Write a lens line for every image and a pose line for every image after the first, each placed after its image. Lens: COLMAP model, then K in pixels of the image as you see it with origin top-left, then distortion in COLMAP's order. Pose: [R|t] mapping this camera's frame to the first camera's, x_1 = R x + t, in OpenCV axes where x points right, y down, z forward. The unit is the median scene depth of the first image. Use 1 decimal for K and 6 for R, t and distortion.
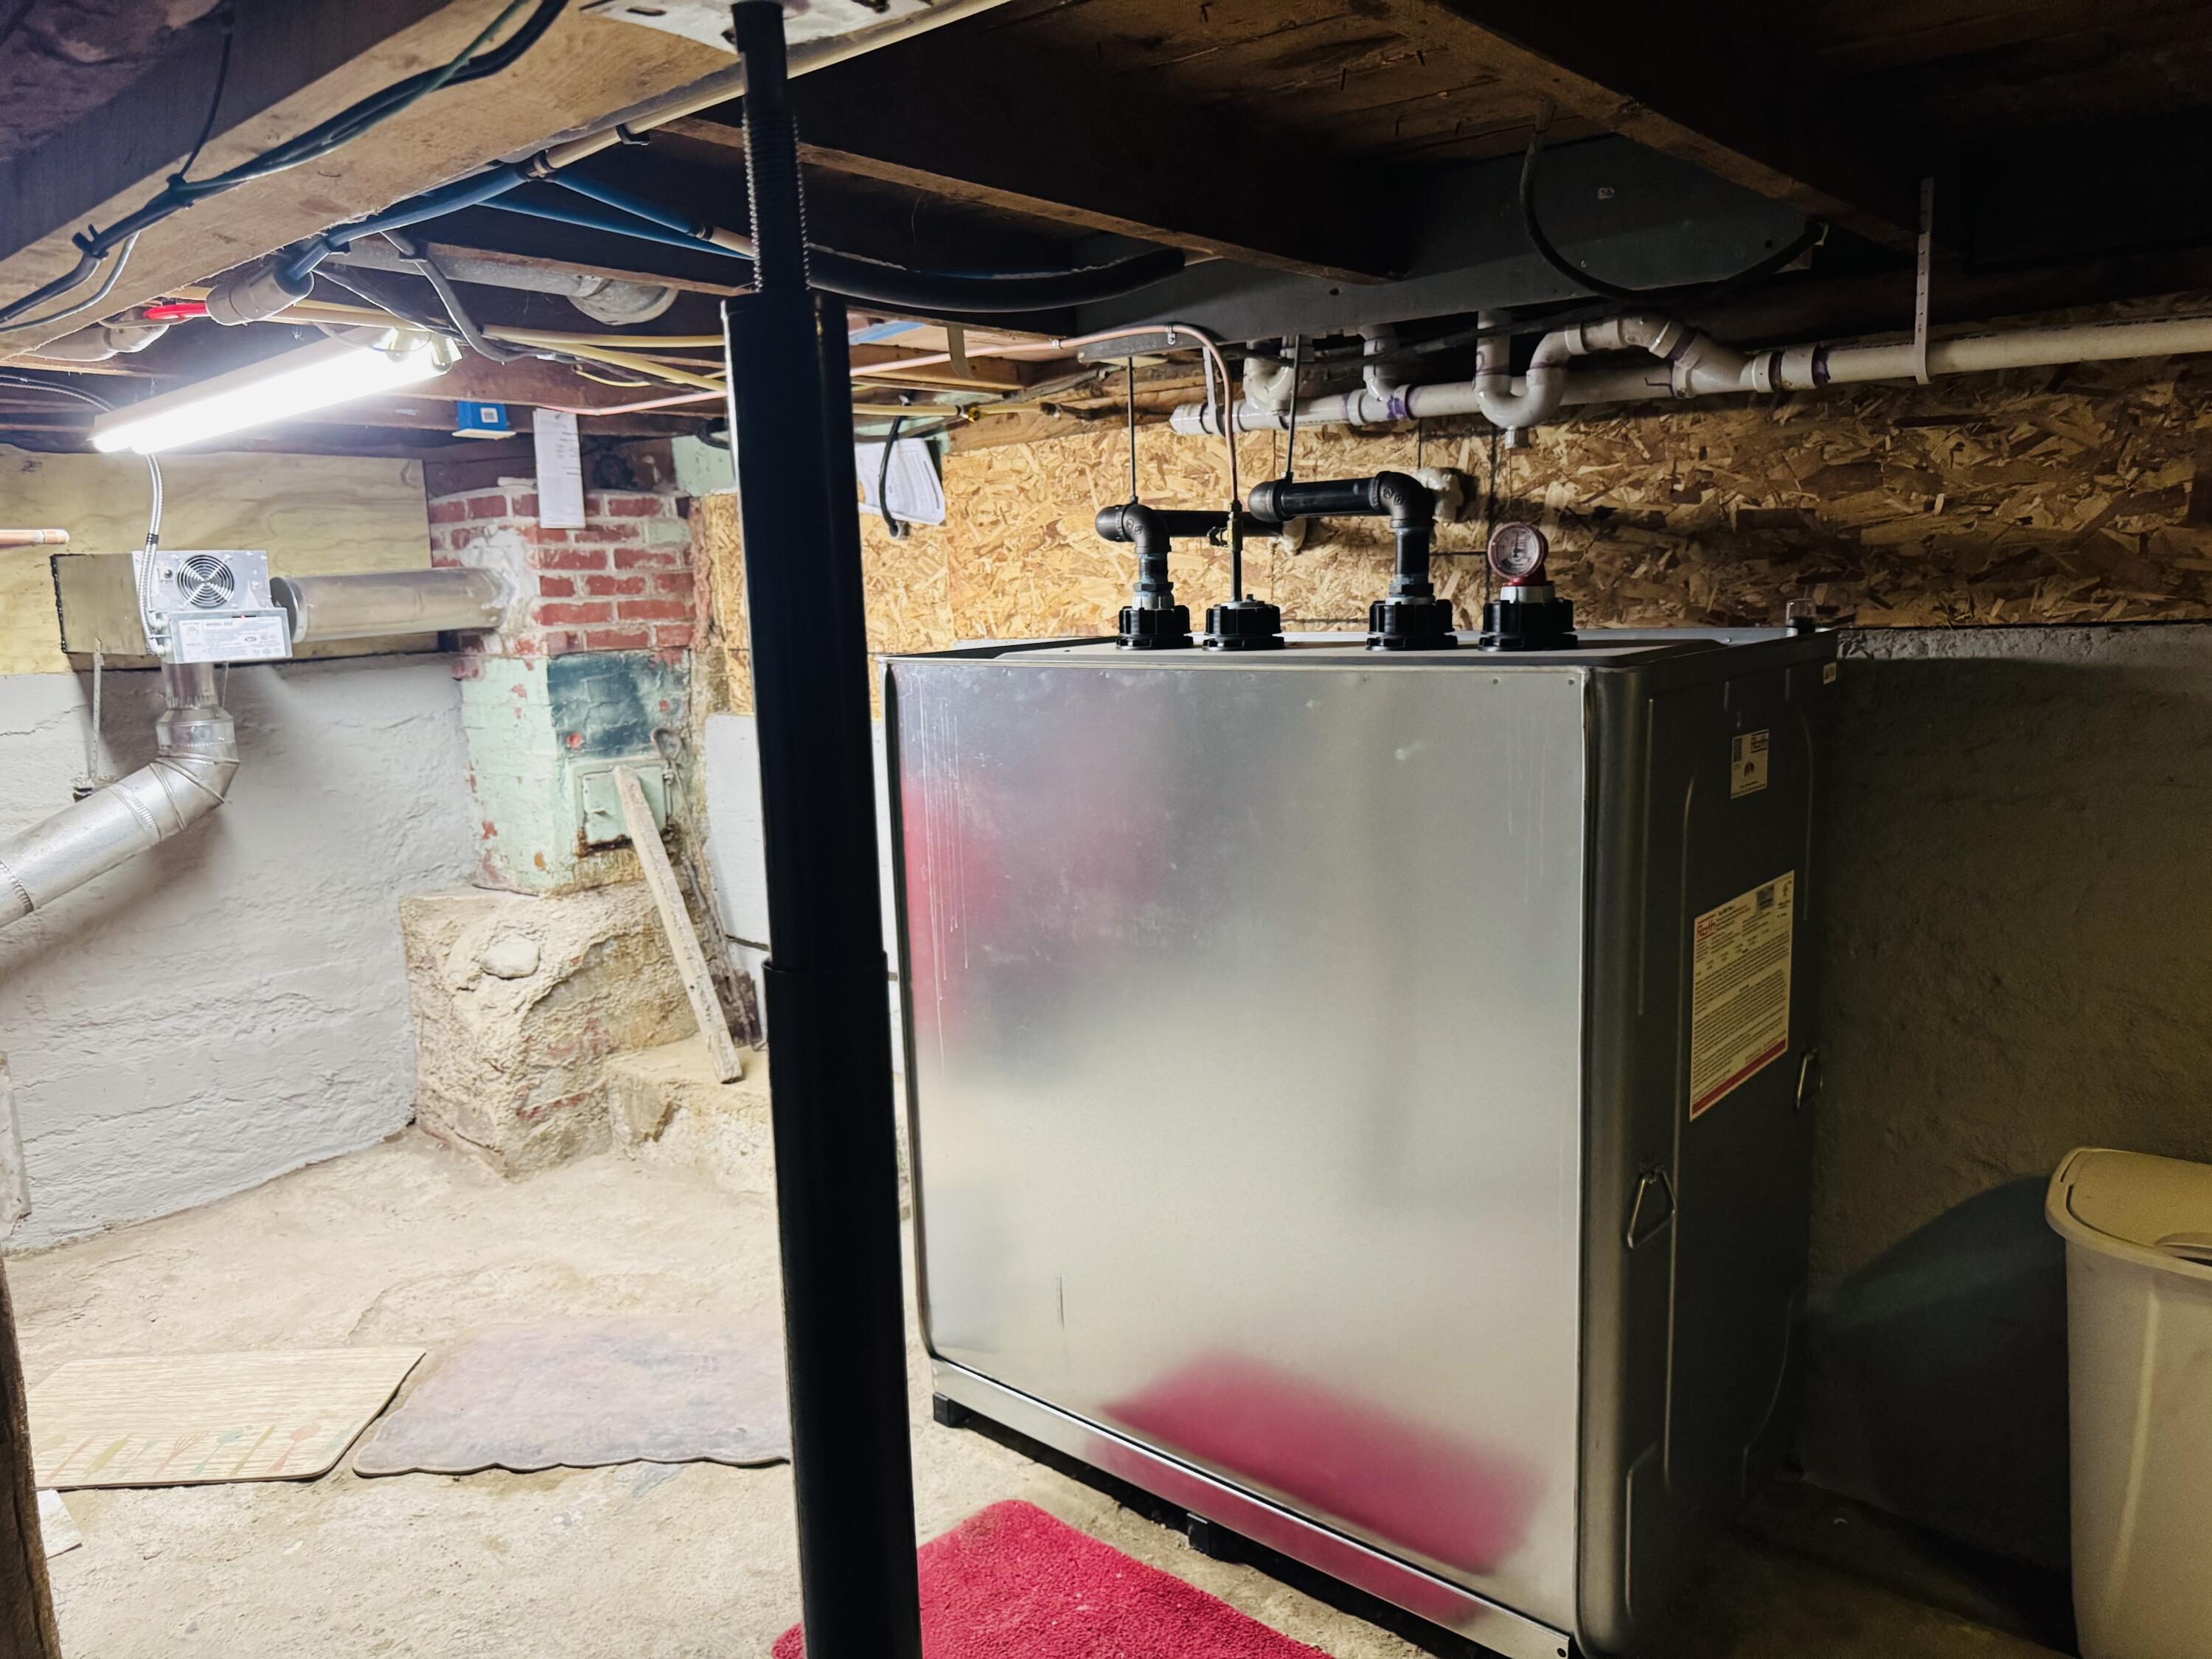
lens RADIAL K [[1569.5, 0, 1092.4], [0, 1569.5, 836.7], [0, 0, 1]] dist [0.129710, -0.221378]
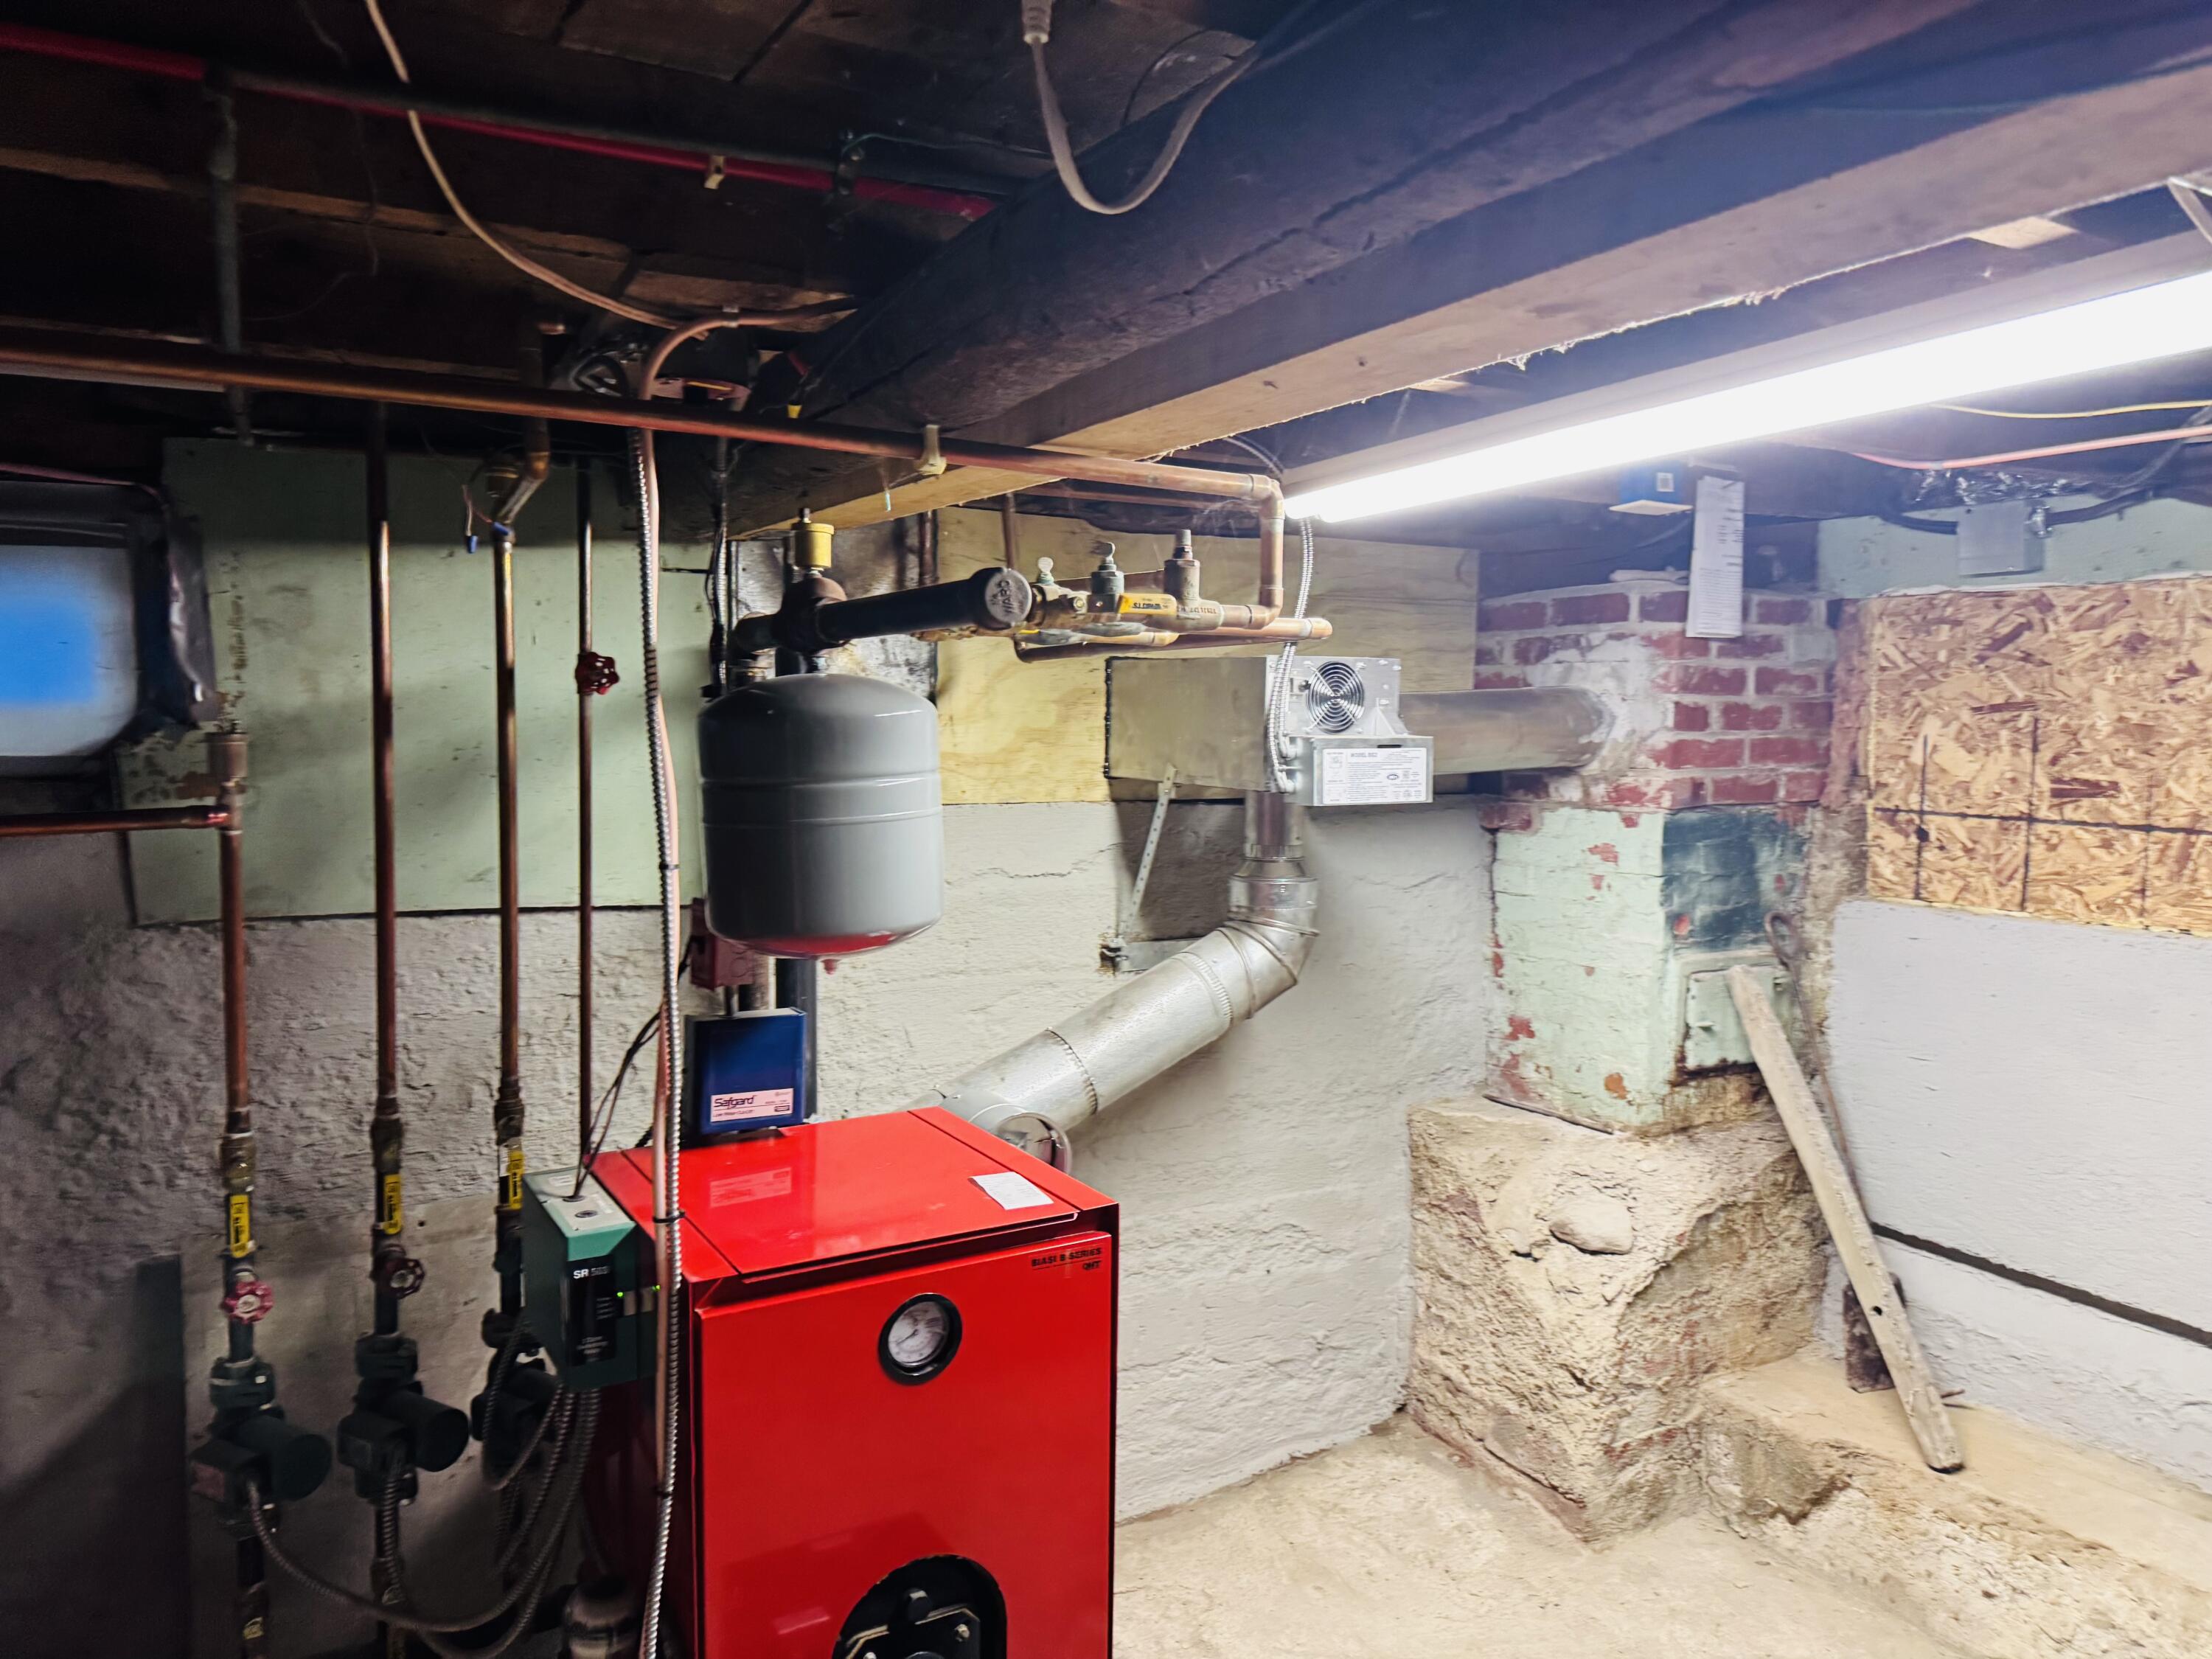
lens RADIAL K [[1569.5, 0, 1092.4], [0, 1569.5, 836.7], [0, 0, 1]] dist [0.129710, -0.221378]
pose [[0.947875, 0.065294, -0.311881, -0.357983], [-0.088833, 0.994124, -0.061859, -0.032119], [0.306010, 0.086340, 0.948105, 0.223263]]
